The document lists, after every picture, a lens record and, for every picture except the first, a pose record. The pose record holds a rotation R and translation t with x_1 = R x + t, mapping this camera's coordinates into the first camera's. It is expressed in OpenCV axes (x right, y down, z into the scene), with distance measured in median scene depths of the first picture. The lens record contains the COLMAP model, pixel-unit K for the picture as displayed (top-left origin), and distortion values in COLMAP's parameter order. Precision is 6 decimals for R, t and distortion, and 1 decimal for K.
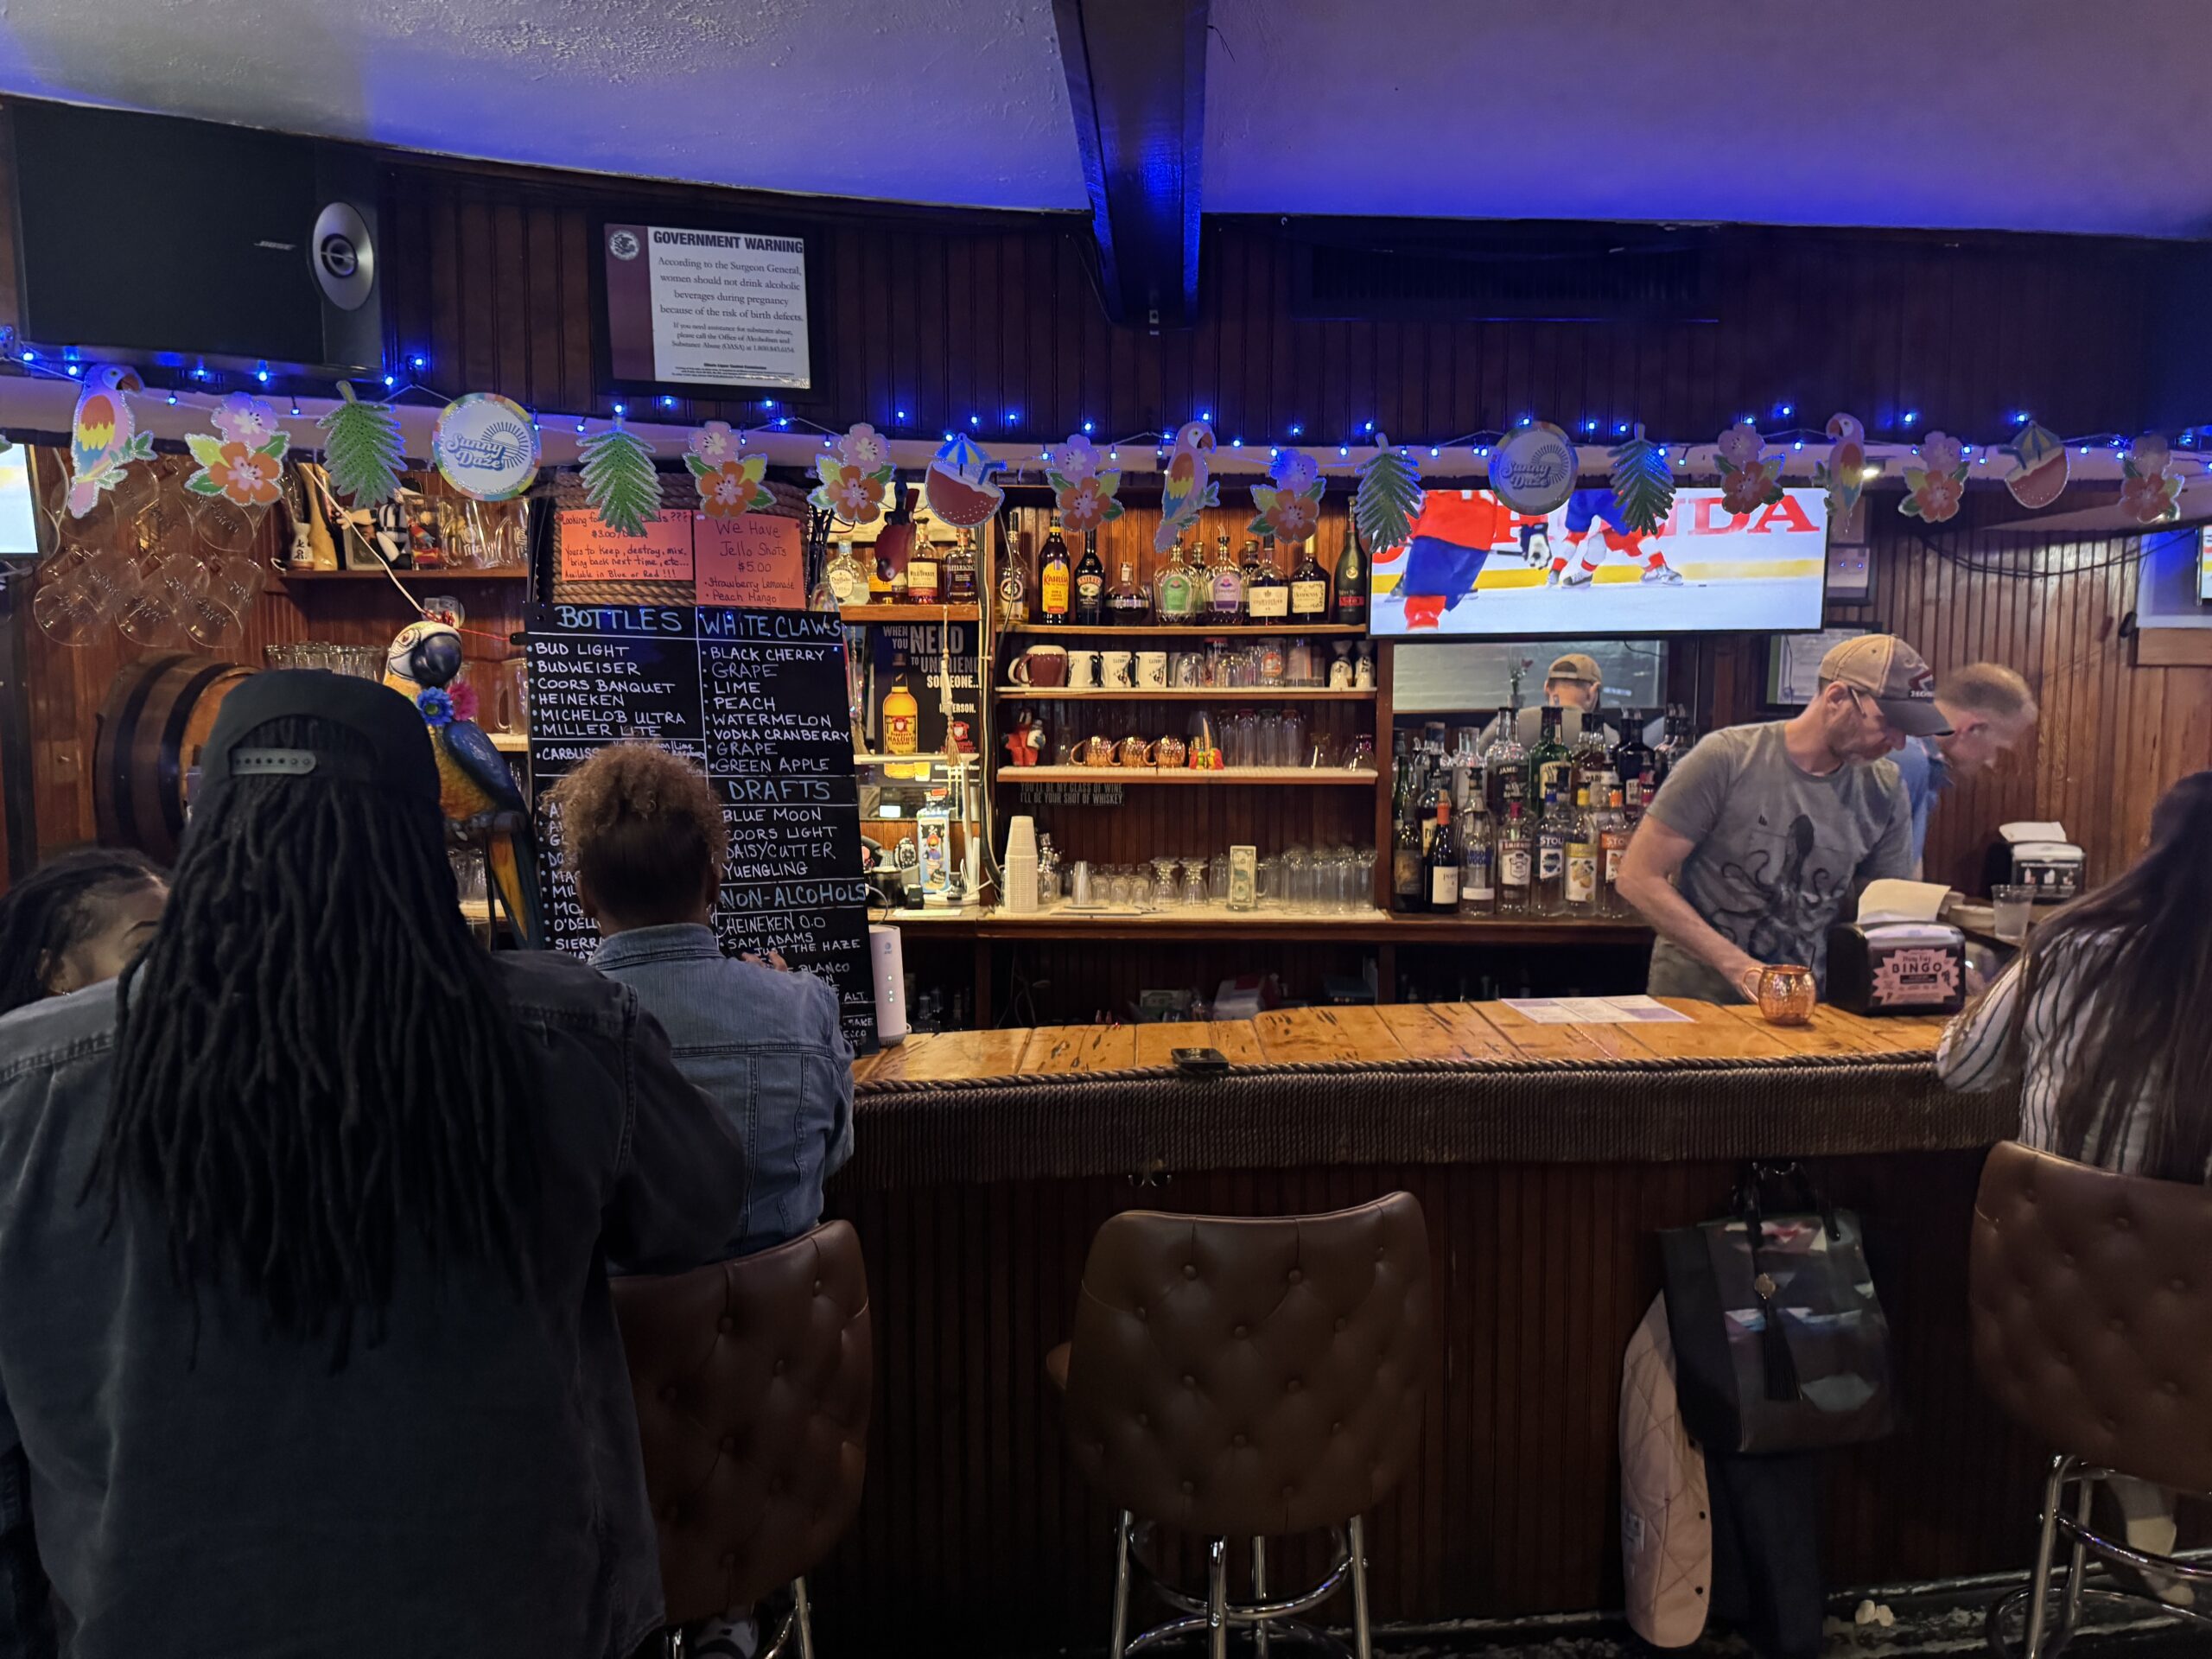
lens RADIAL K [[1561.1, 0, 1069.9], [0, 1561.1, 832.4], [0, 0, 1]] dist [0.066521, -0.087984]
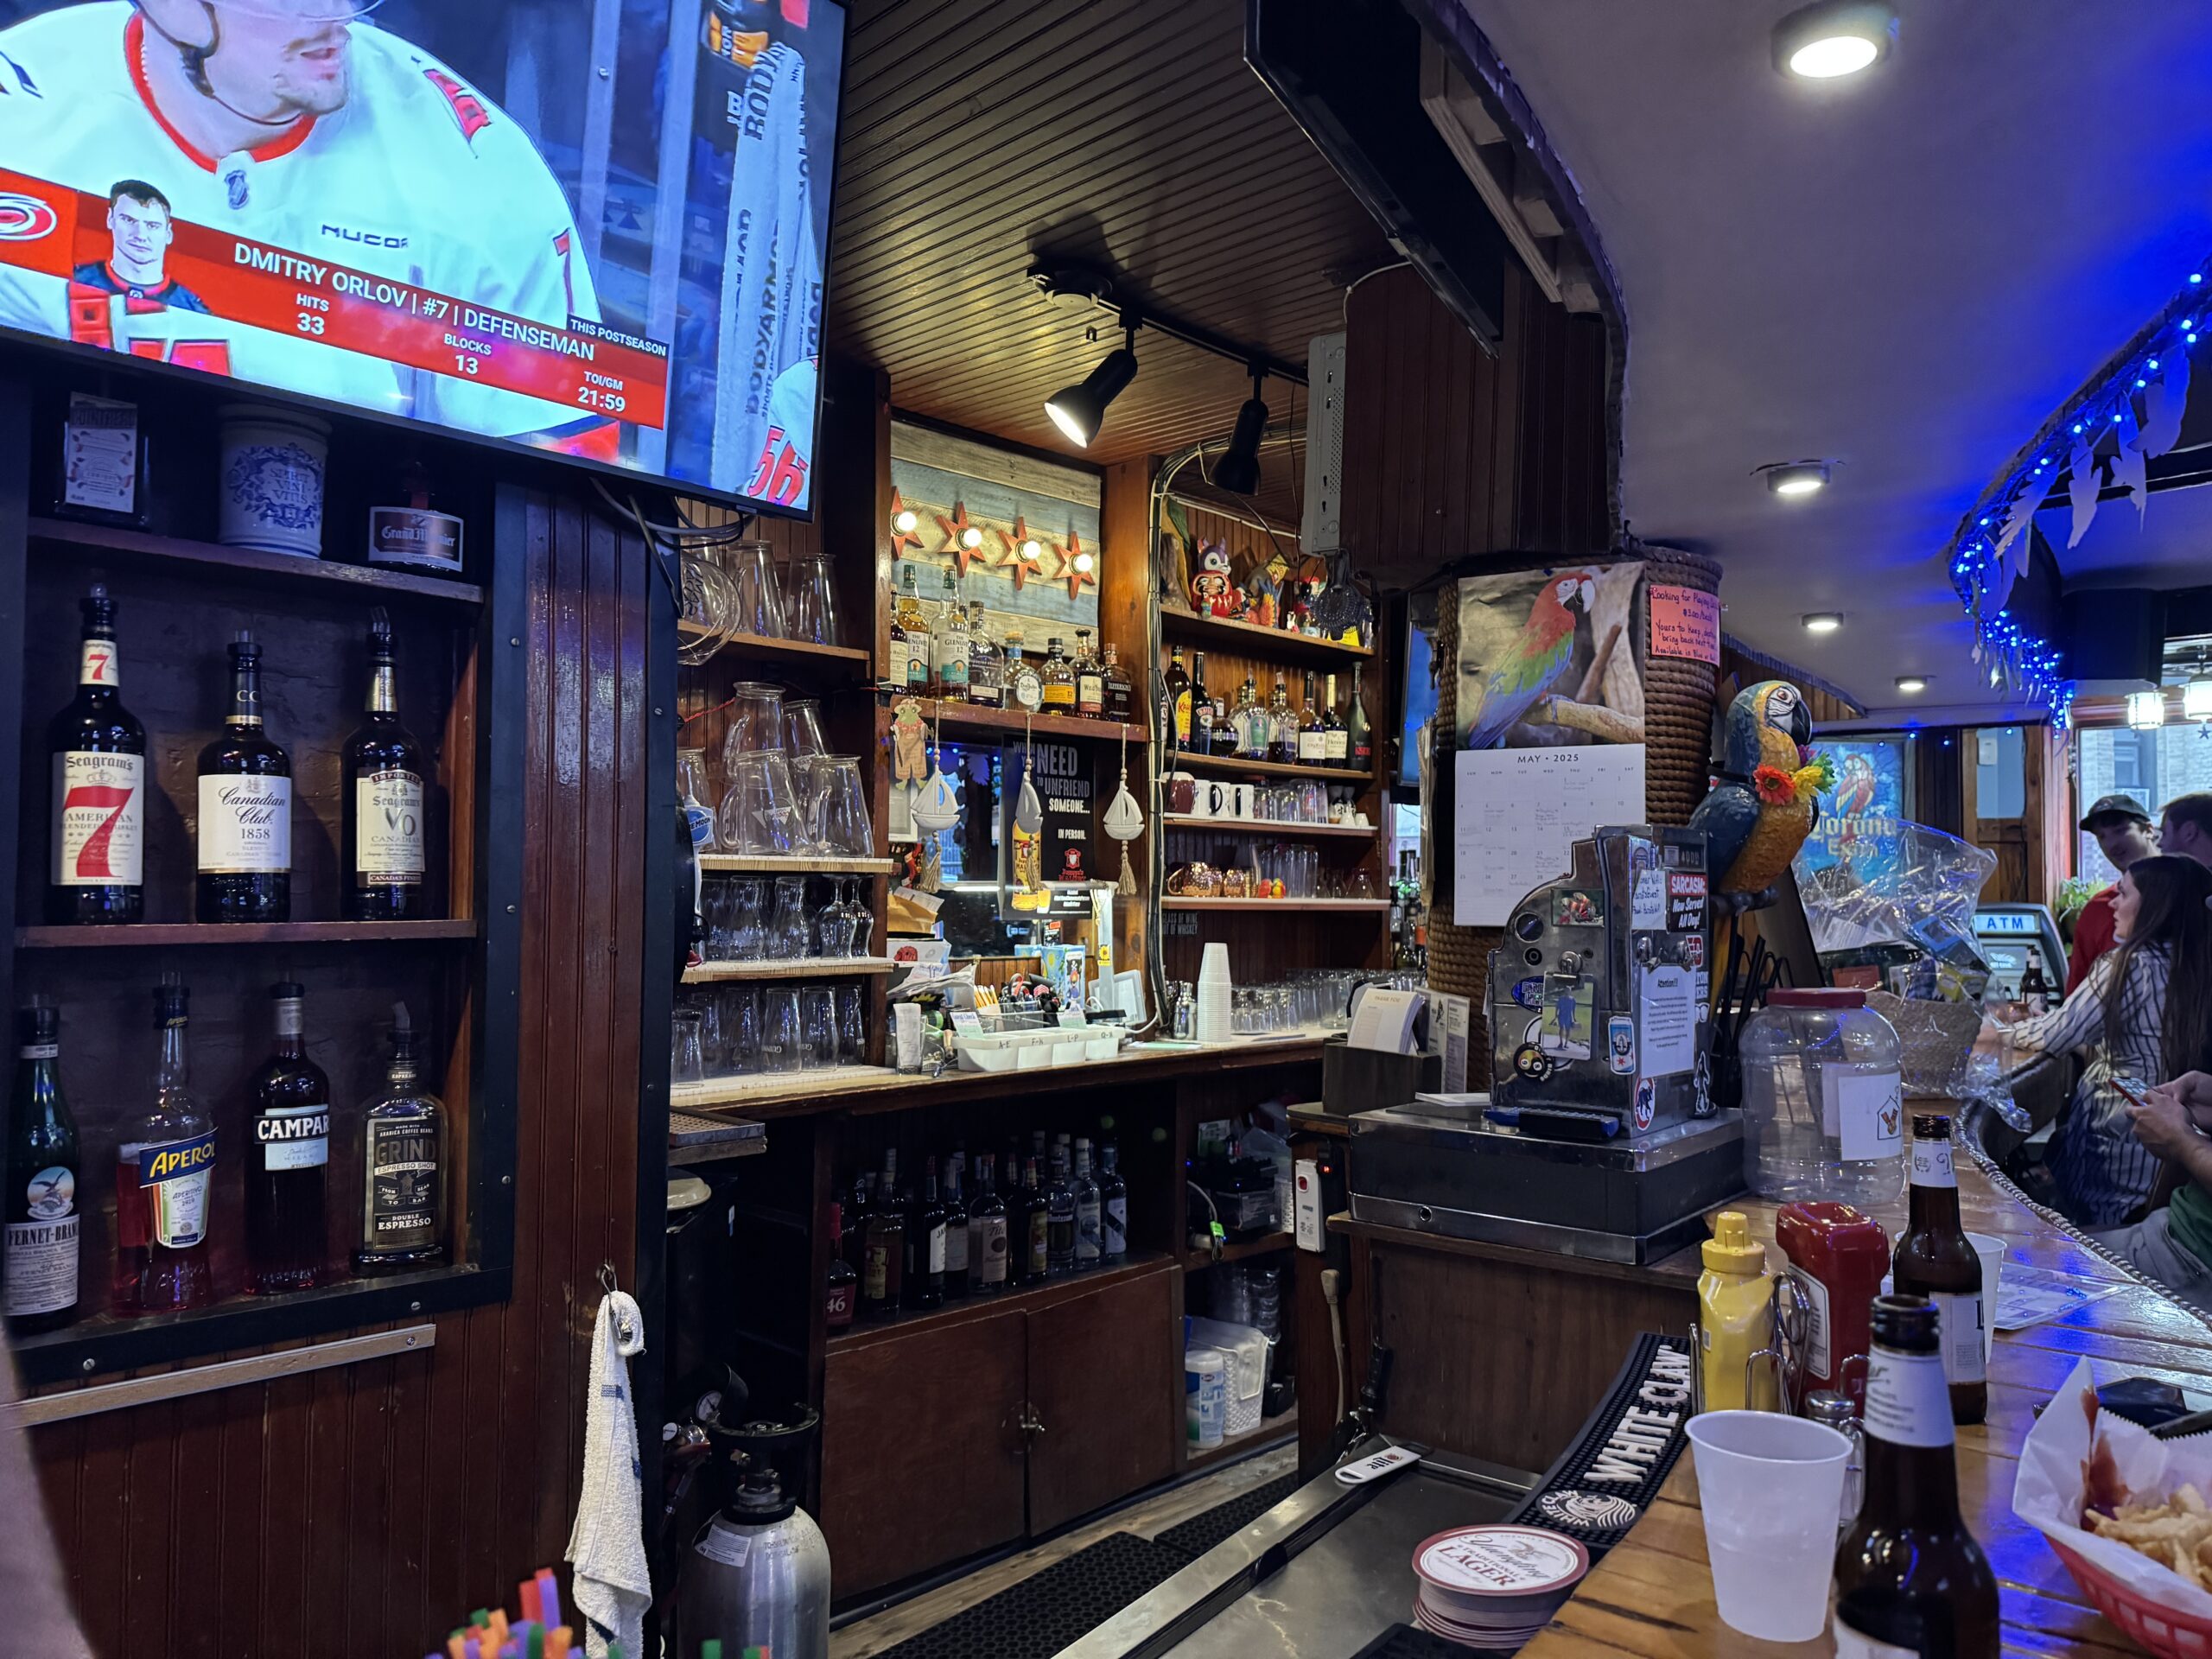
lens RADIAL K [[1561.1, 0, 1103.6], [0, 1561.1, 825.3], [0, 0, 1]] dist [0.066521, -0.087984]
pose [[0.666534, 0.036566, 0.744577, -1.092248], [0.063413, 0.992395, -0.105503, 0.020279], [-0.742773, 0.117537, 0.659146, 0.545612]]
